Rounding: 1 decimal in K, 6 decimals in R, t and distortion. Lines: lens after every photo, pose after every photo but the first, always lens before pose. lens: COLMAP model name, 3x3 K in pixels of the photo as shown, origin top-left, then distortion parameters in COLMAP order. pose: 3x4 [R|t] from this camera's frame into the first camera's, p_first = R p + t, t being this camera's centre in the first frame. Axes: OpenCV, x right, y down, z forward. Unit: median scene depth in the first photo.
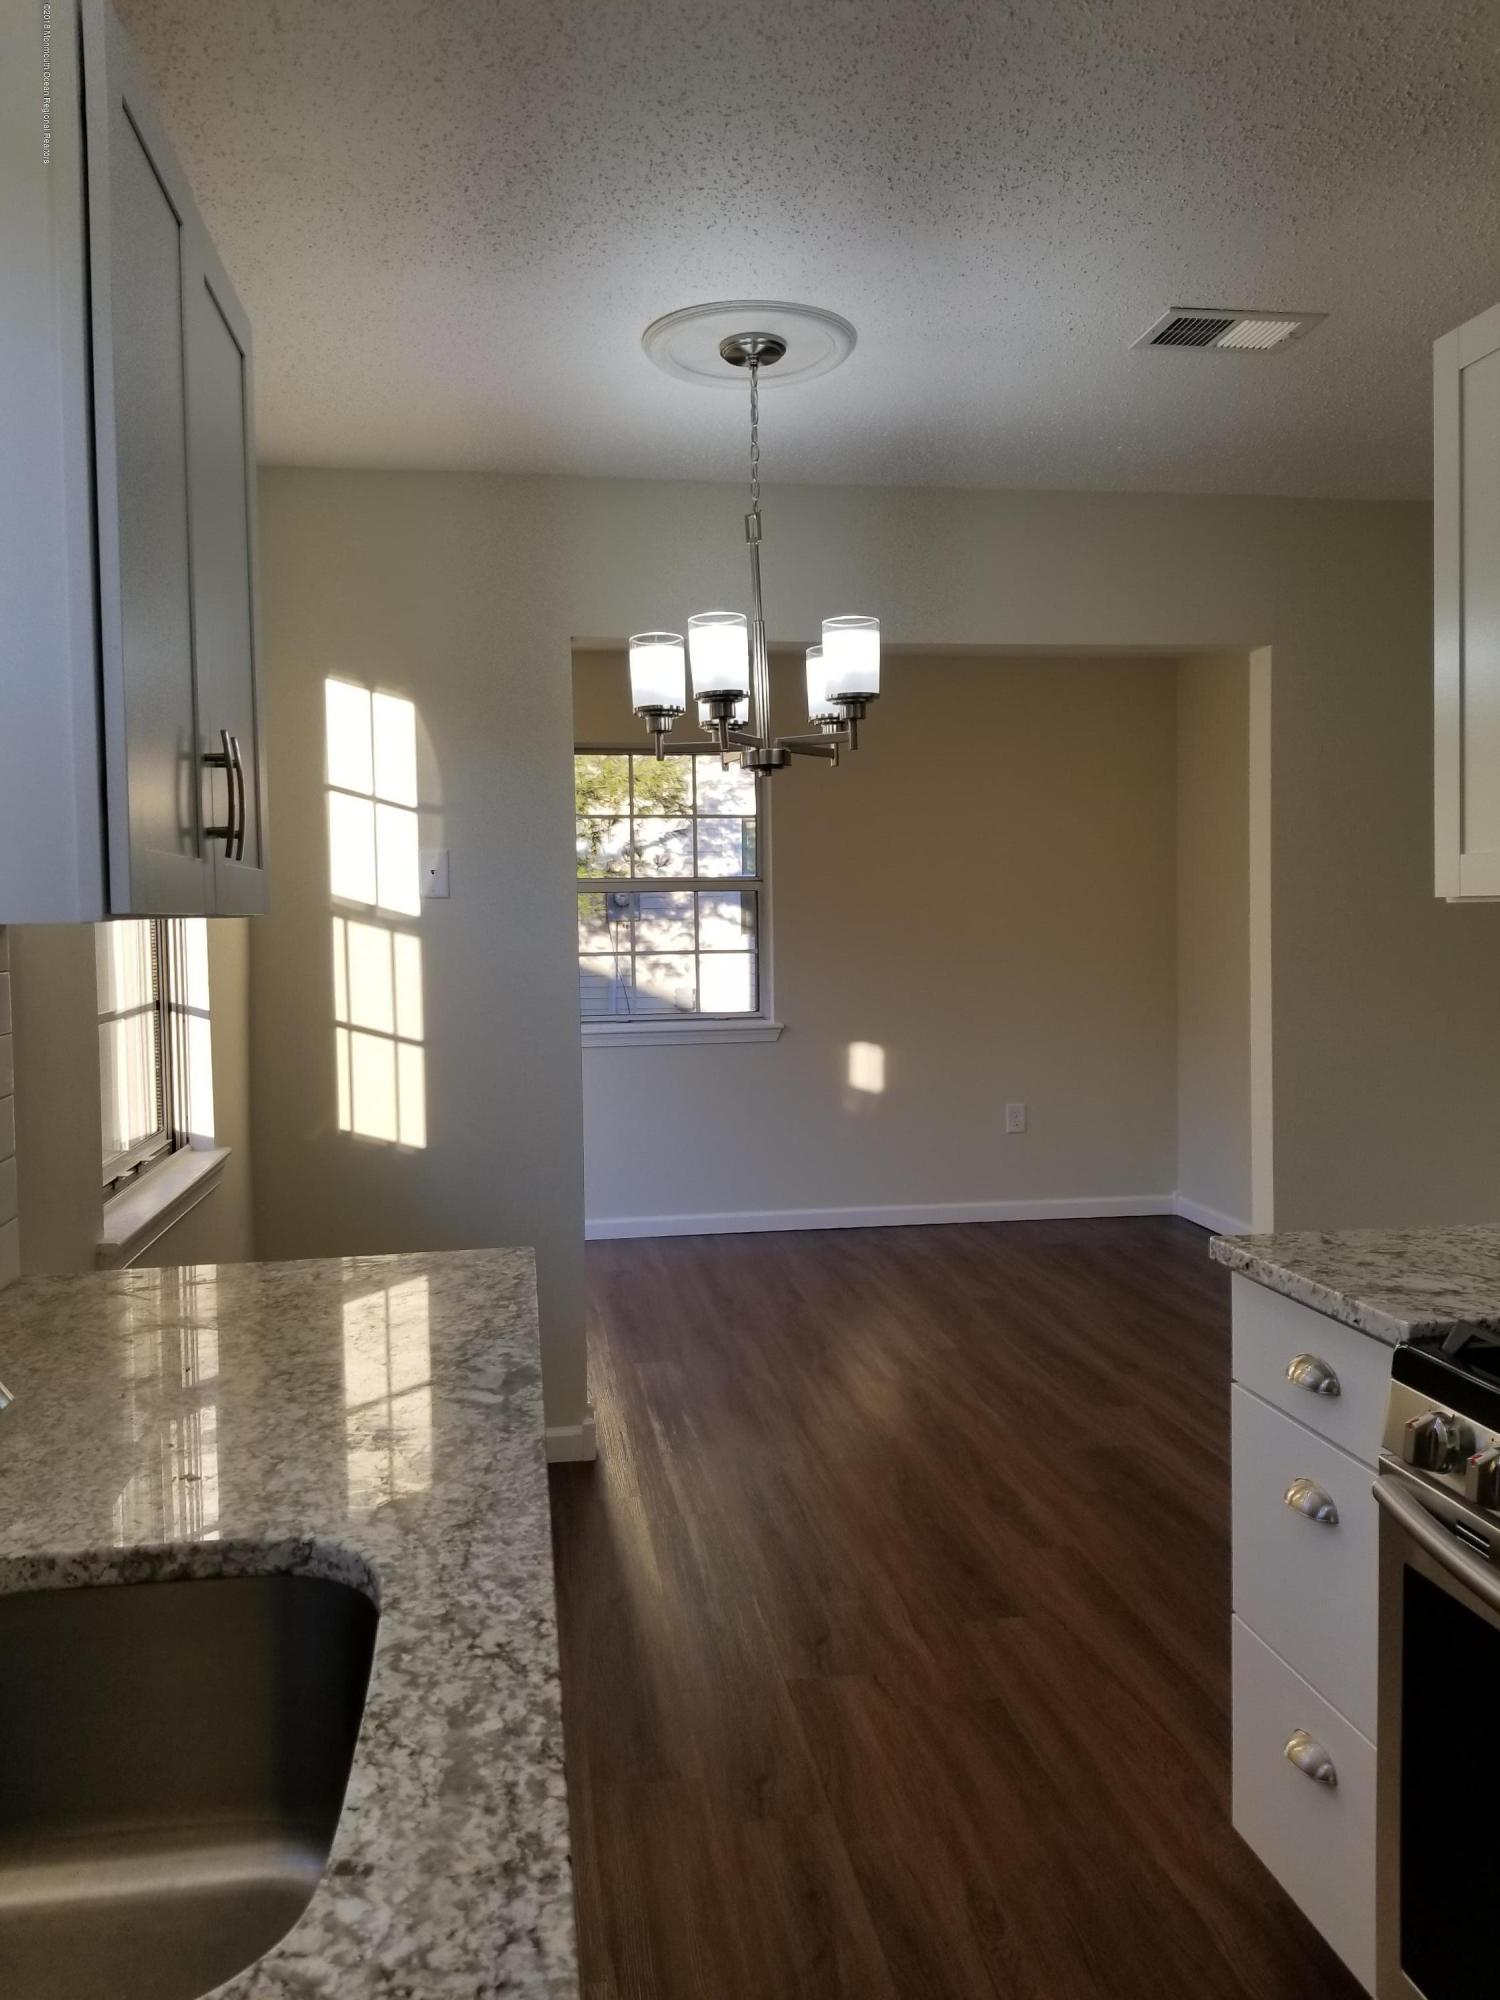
lens RADIAL K [[1542.9, 0, 746.9], [0, 1542.9, 969.8], [0, 0, 1]] dist [0.071501, -0.104324]
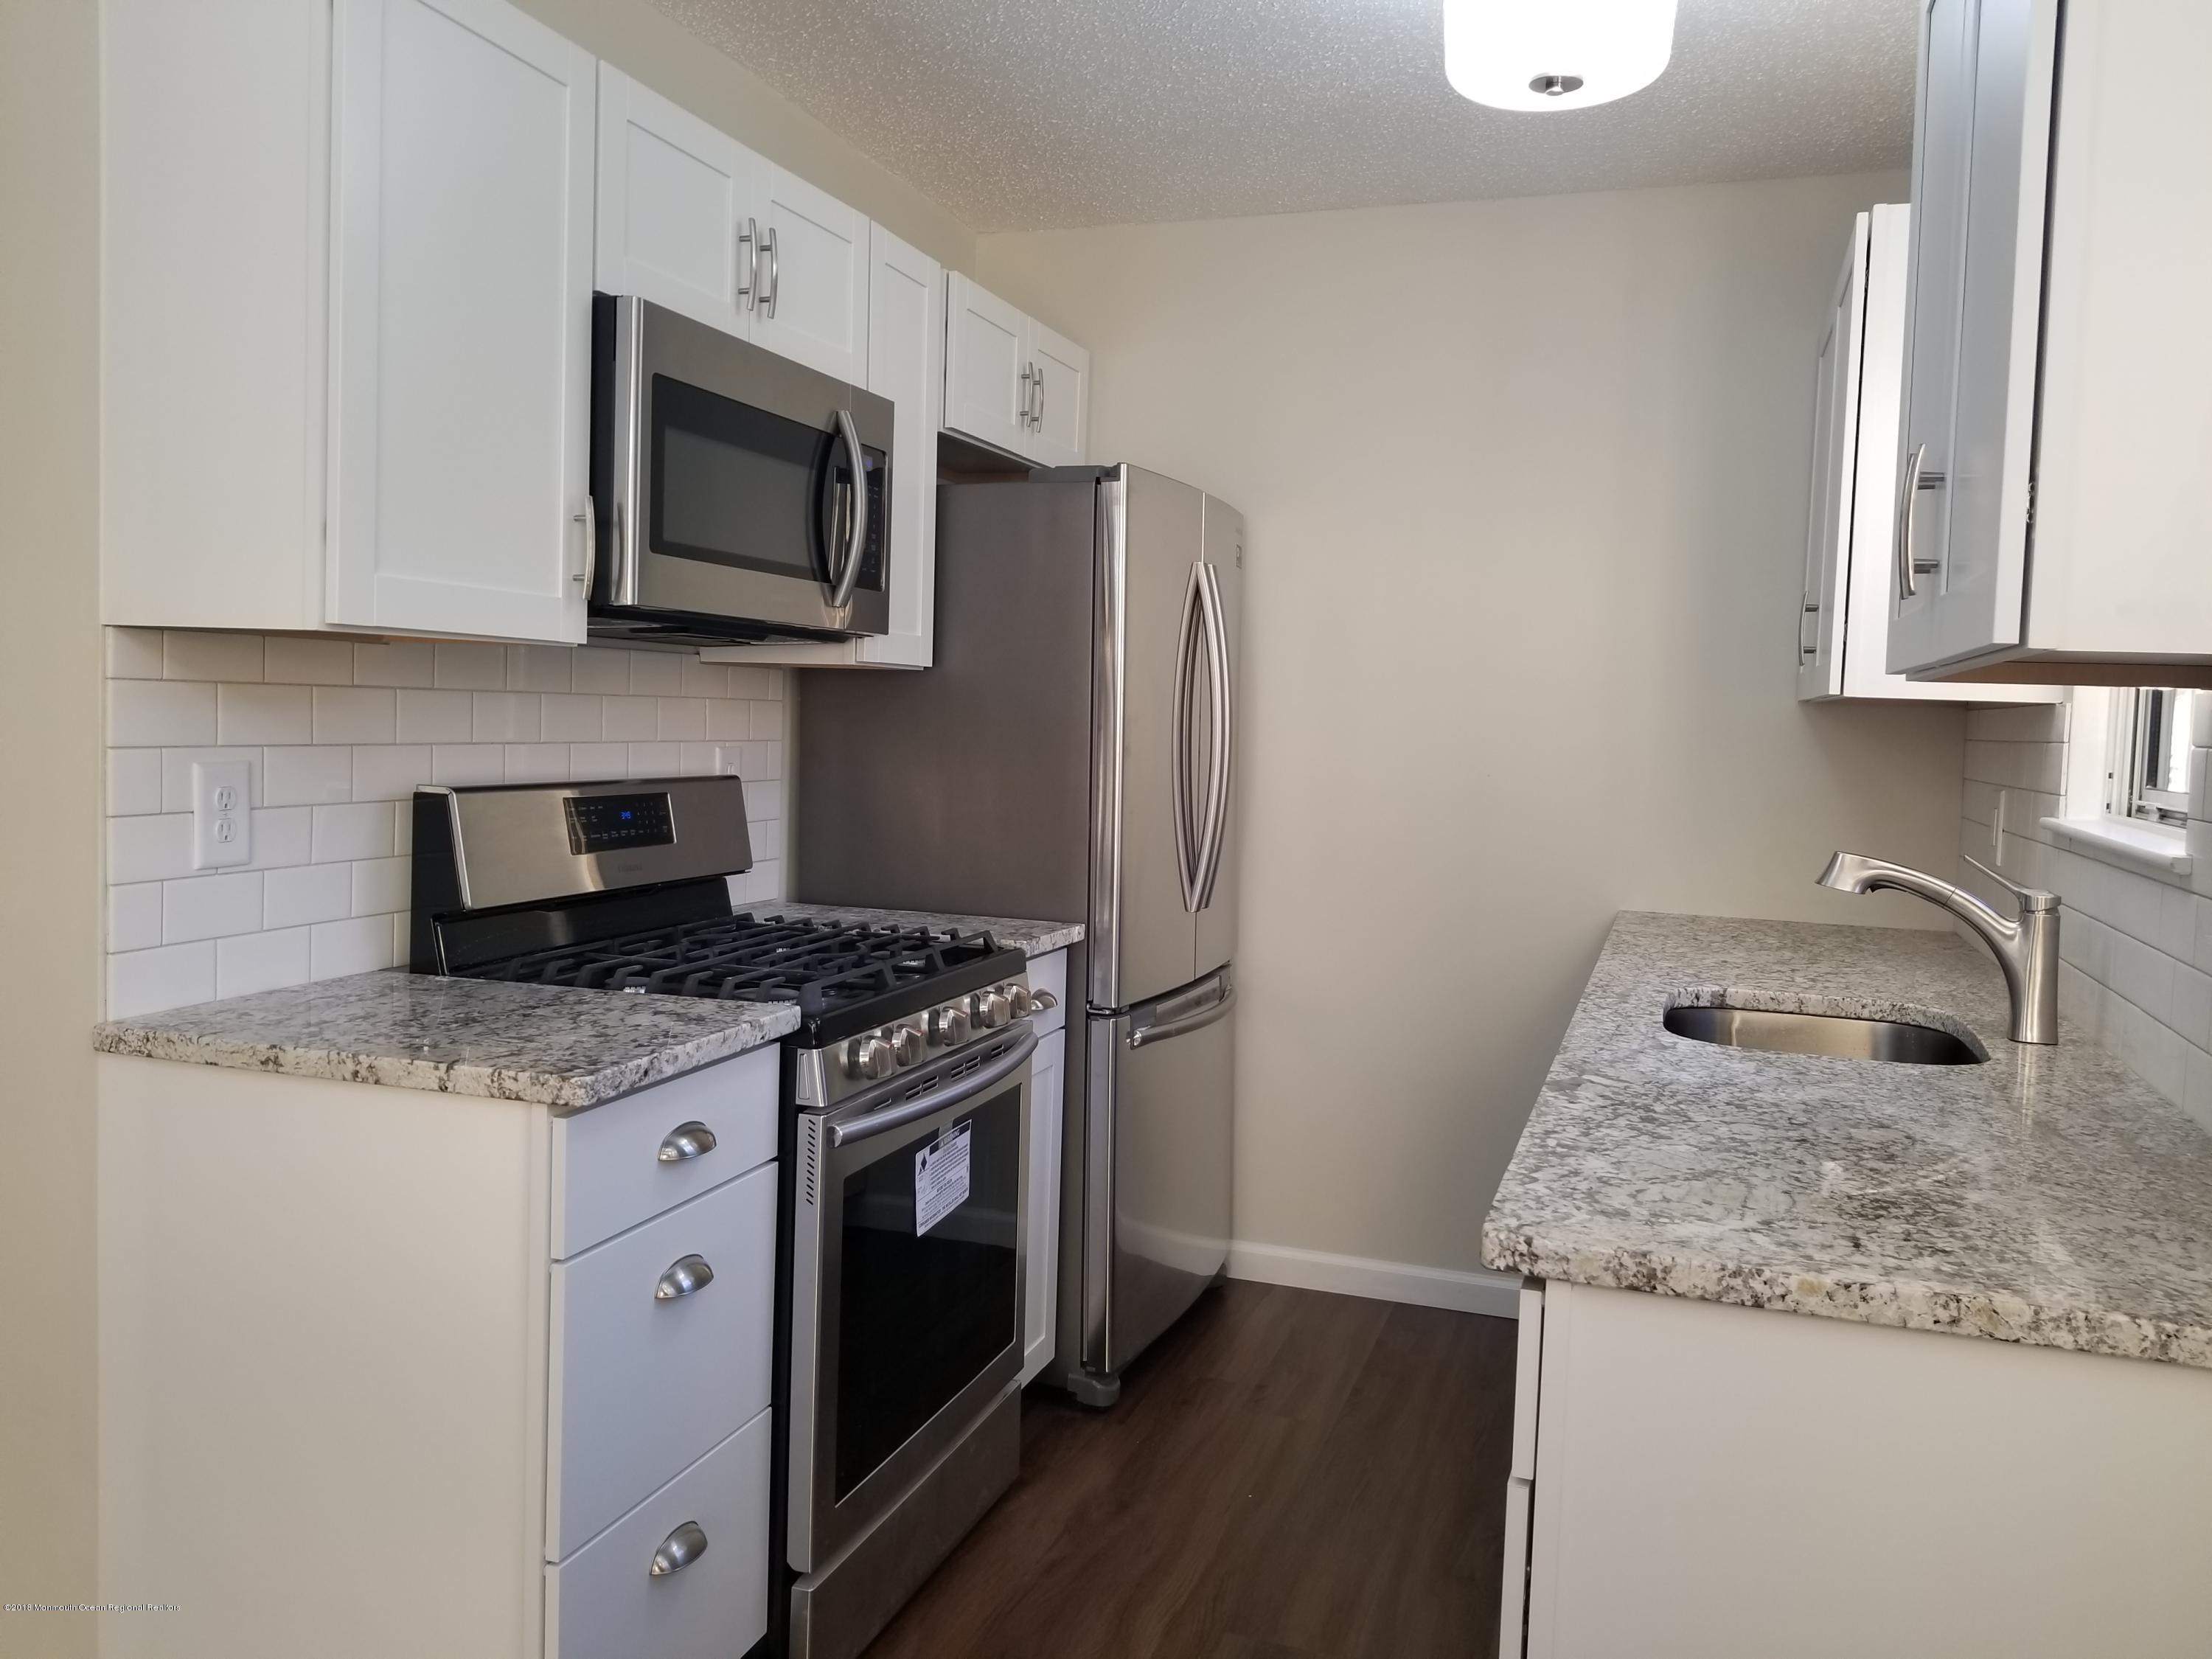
lens RADIAL K [[1711.2, 0, 1089.6], [0, 1711.2, 799.0], [0, 0, 1]] dist [0.051771, -0.081874]
pose [[-0.883200, -0.037850, 0.467466, -0.326707], [-0.002800, 0.997146, 0.075448, -0.027092], [-0.468988, 0.065327, -0.880785, 1.760848]]
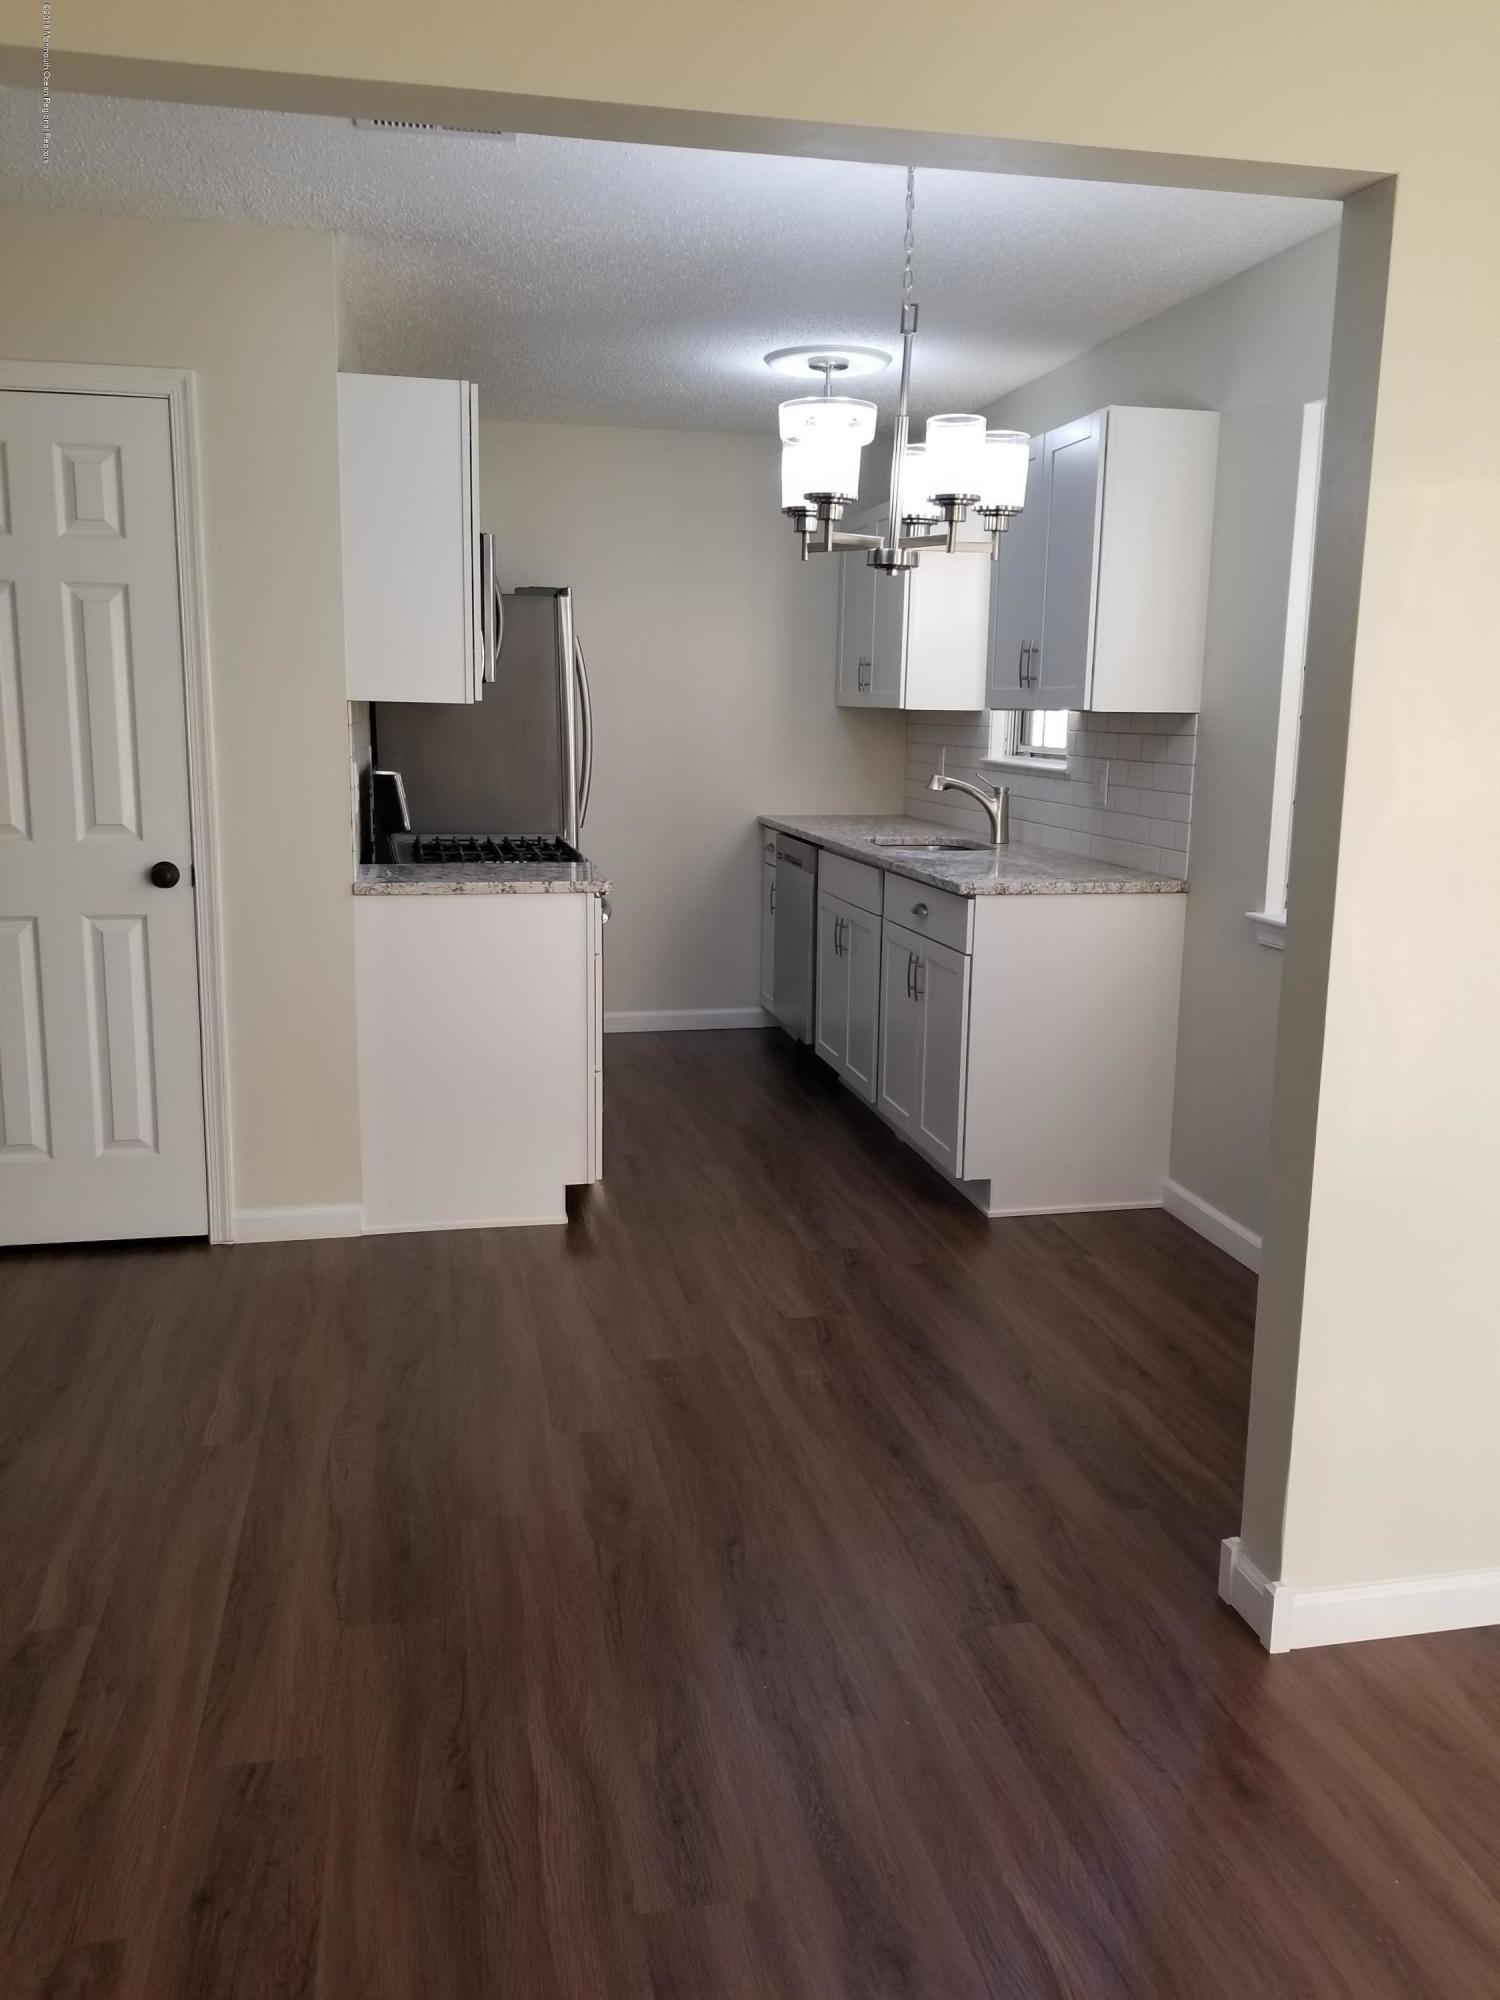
lens RADIAL K [[1547.3, 0, 750.2], [0, 1547.3, 957.0], [0, 0, 1]] dist [0.143344, -0.270321]
pose [[-0.998356, 0.008842, -0.056624, 0.258108], [-0.002533, 0.980253, 0.197732, -0.126522], [0.057254, 0.197550, -0.978619, 3.186953]]
